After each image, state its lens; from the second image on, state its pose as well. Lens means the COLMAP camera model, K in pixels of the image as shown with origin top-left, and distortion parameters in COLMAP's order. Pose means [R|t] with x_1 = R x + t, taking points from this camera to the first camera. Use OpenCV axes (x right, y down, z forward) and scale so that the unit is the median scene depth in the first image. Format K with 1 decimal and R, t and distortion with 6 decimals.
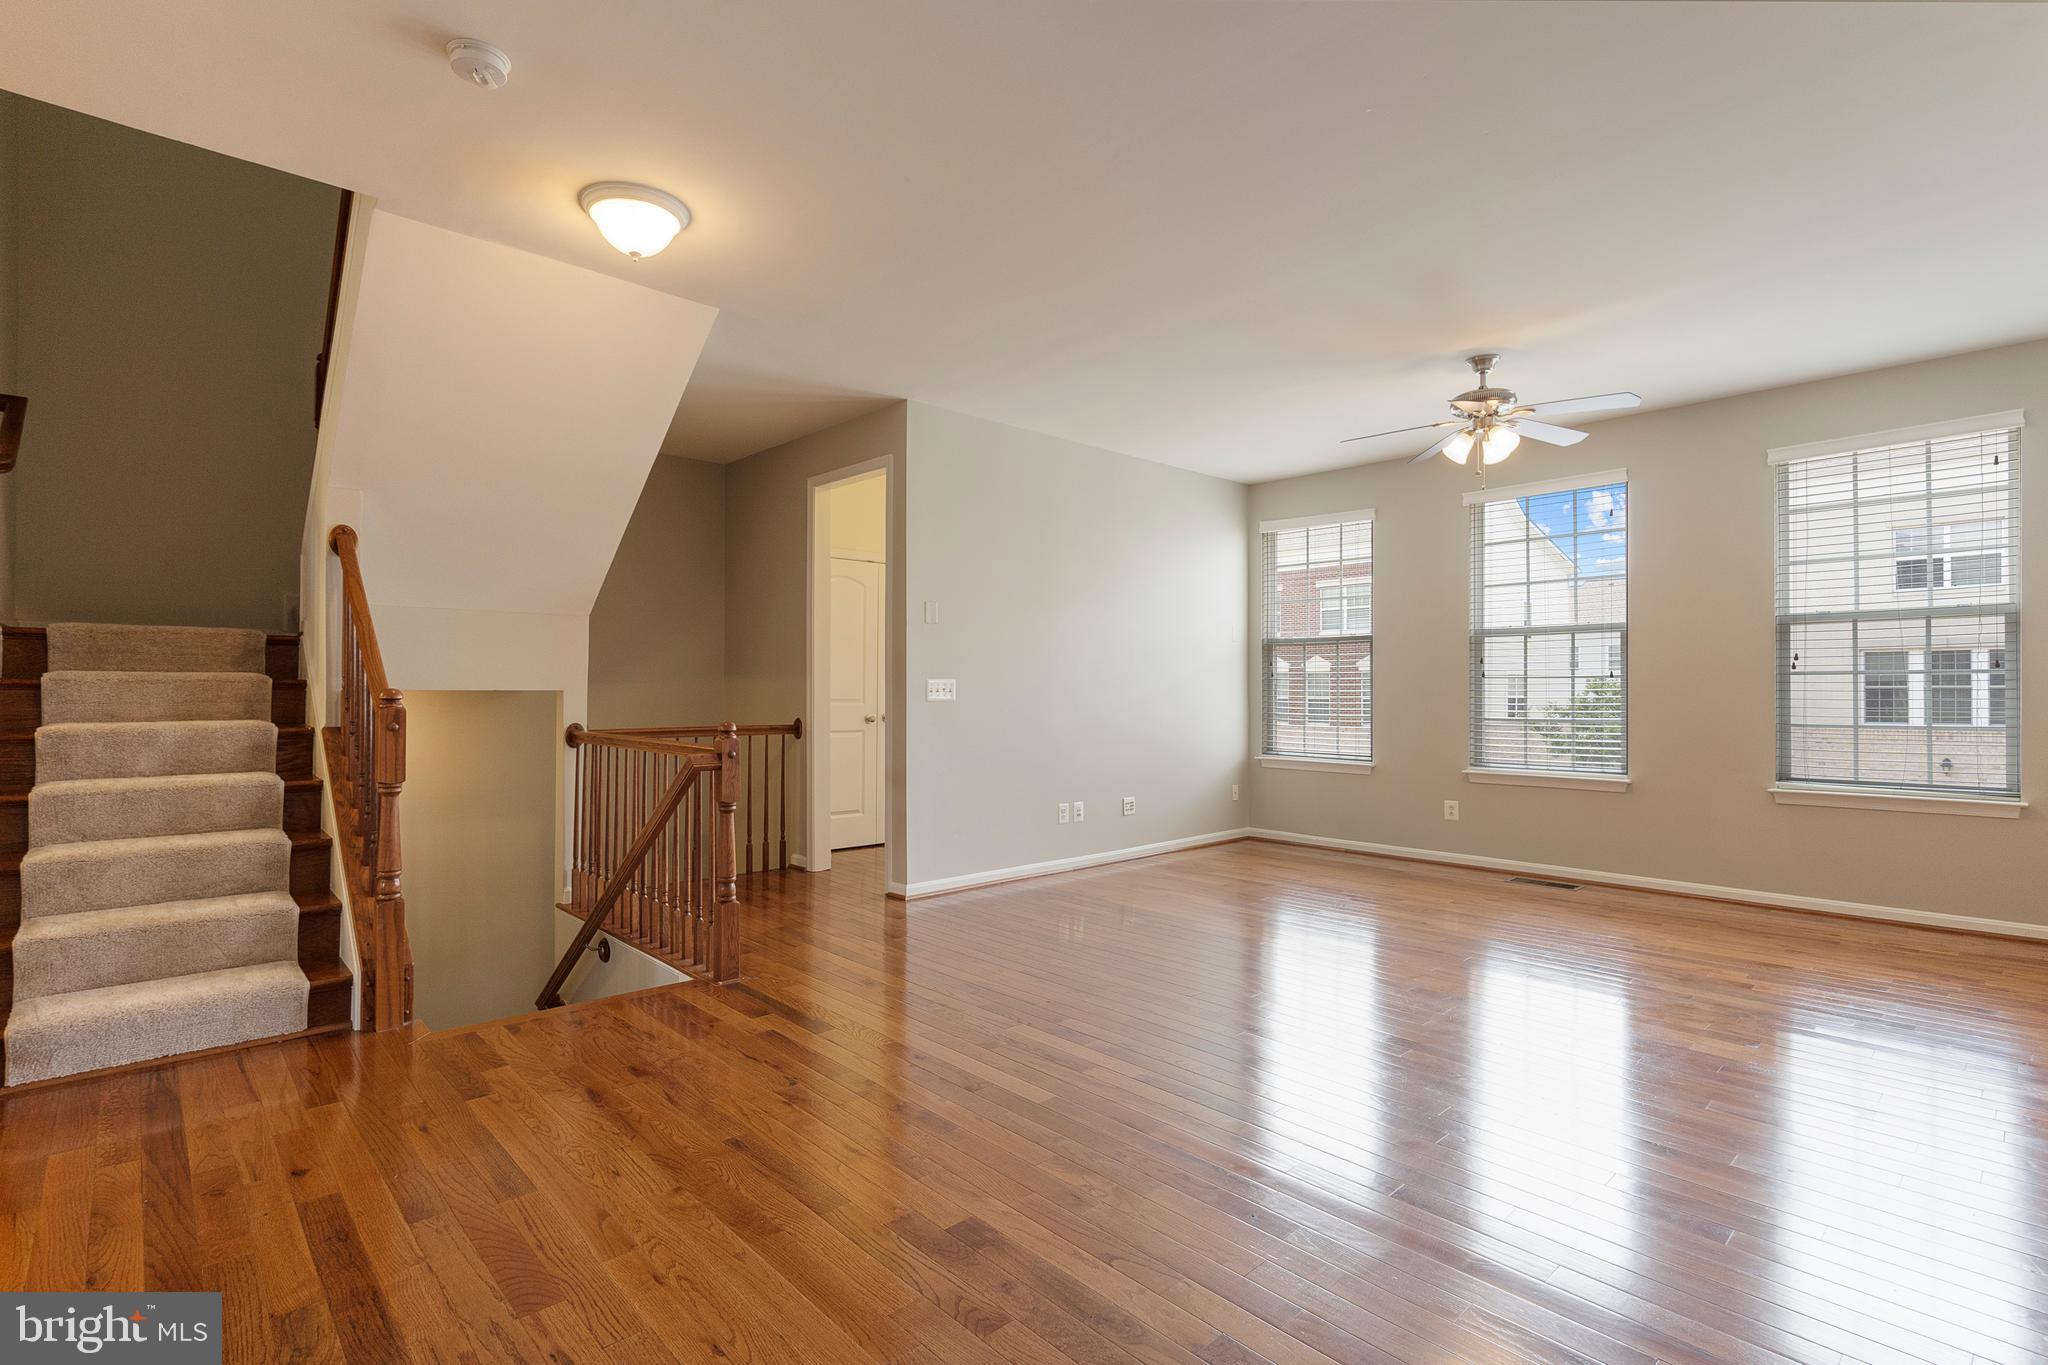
lens RADIAL K [[974.7, 0, 1024.0], [0, 974.7, 682.5], [0, 0, 1]] dist [0.038009, 0.000037]
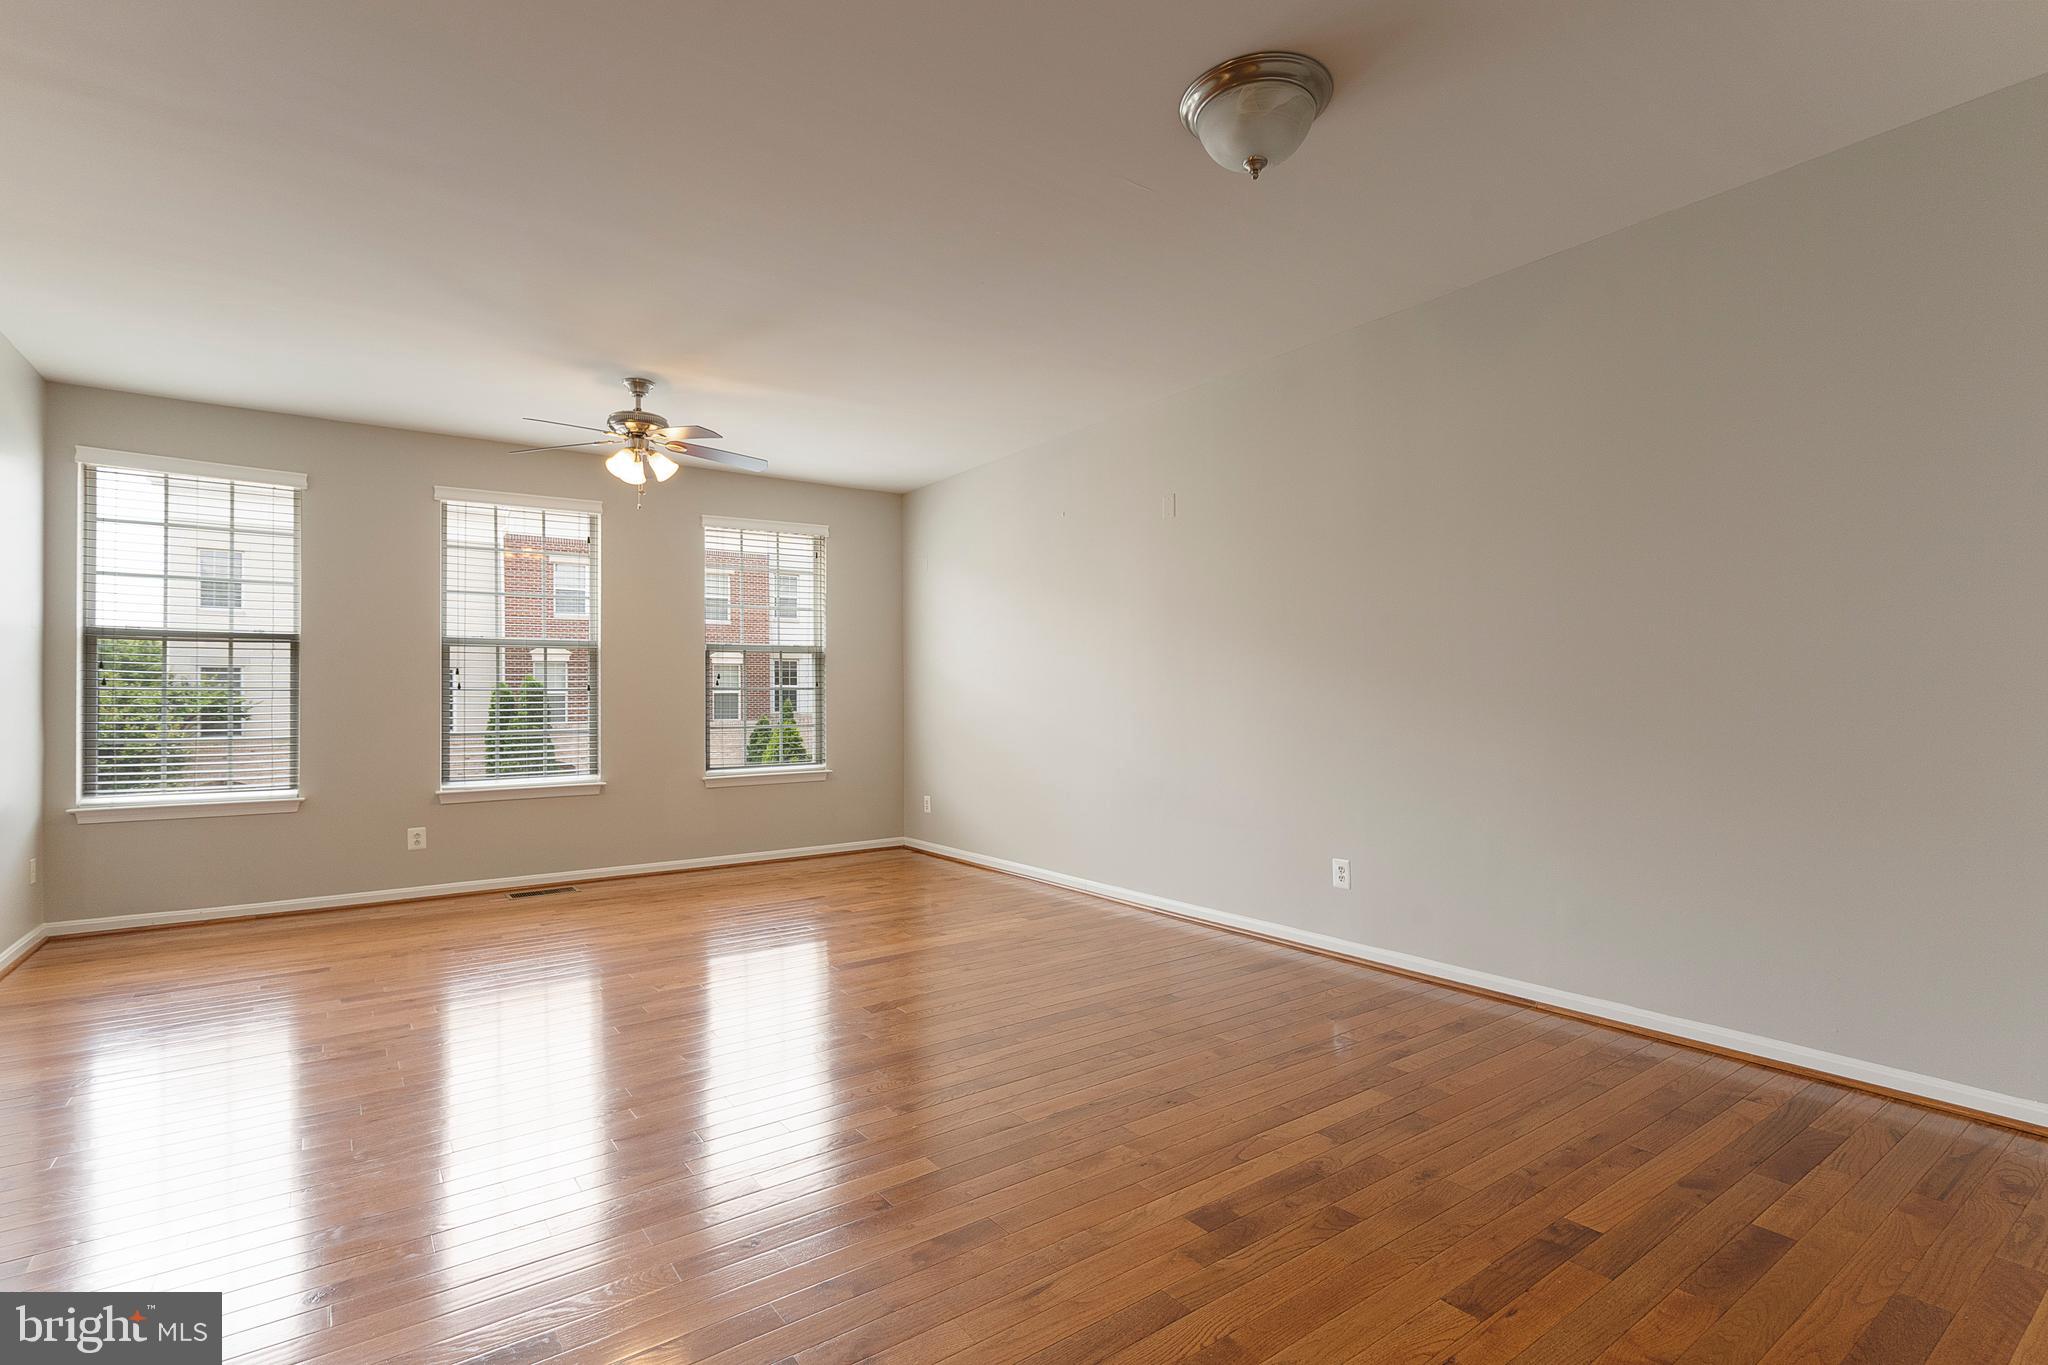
lens RADIAL K [[953.3, 0, 1013.6], [0, 953.3, 699.6], [0, 0, 1]] dist [-0.004909, -0.000051]
pose [[0.129016, -0.001623, 0.991641, -0.226335], [0.000803, 0.999999, 0.001532, 0.002009], [-0.991642, 0.000598, 0.129018, 0.227017]]
